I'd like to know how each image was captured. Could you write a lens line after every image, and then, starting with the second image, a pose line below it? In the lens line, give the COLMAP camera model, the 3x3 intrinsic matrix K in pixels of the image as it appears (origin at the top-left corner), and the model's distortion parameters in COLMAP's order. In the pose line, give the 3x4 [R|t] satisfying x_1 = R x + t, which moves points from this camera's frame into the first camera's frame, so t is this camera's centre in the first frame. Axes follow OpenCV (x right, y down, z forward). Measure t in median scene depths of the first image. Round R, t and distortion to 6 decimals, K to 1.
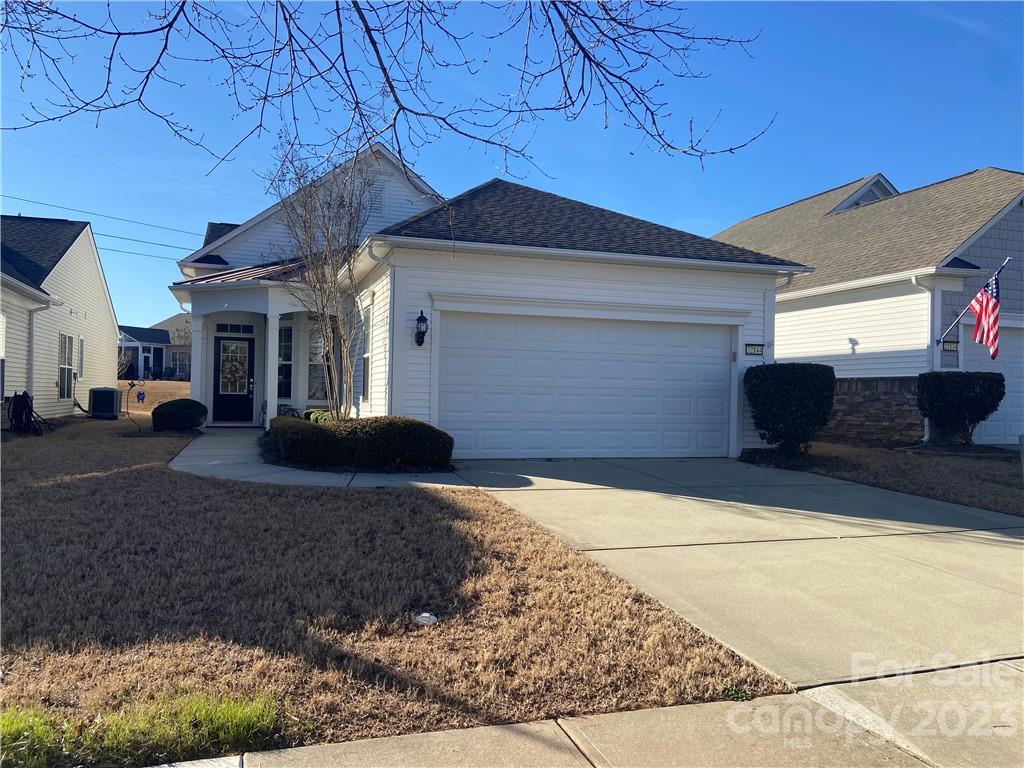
lens RADIAL K [[760.1, 0, 503.1], [0, 760.1, 379.3], [0, 0, 1]] dist [0.127378, -0.158158]
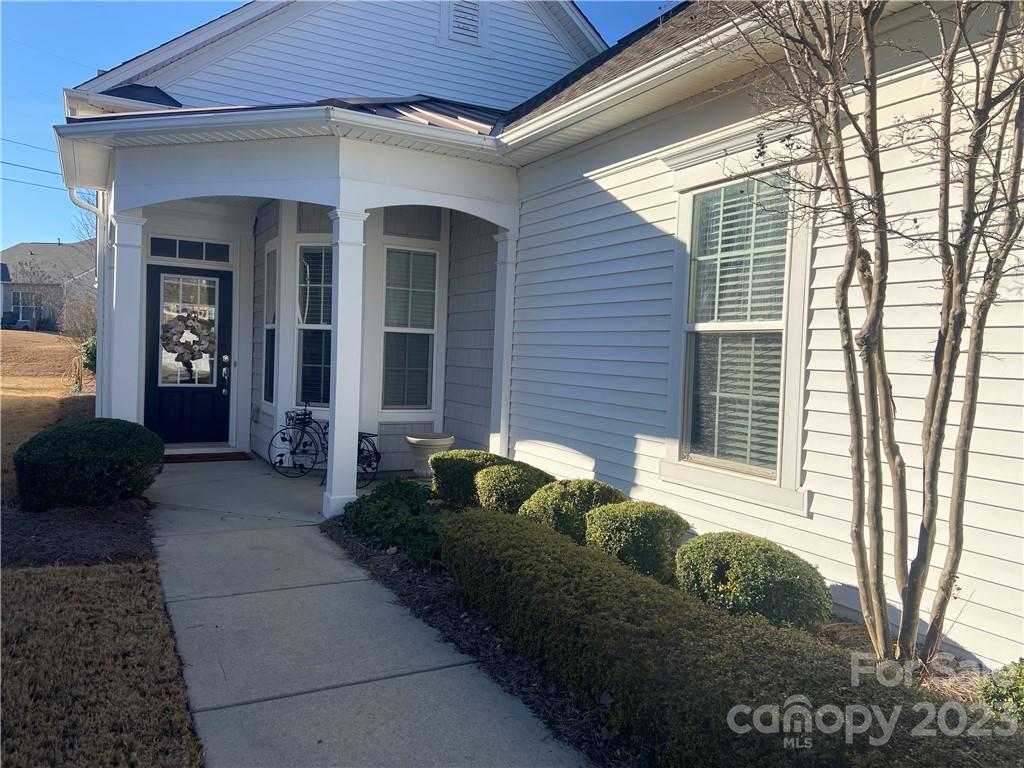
lens RADIAL K [[760.1, 0, 503.1], [0, 760.1, 379.3], [0, 0, 1]] dist [0.127378, -0.158158]
pose [[0.986447, 0.013284, 0.163541, -0.234999], [-0.023233, 0.997984, 0.059067, -0.018663], [-0.162427, -0.062066, 0.984767, 0.491315]]
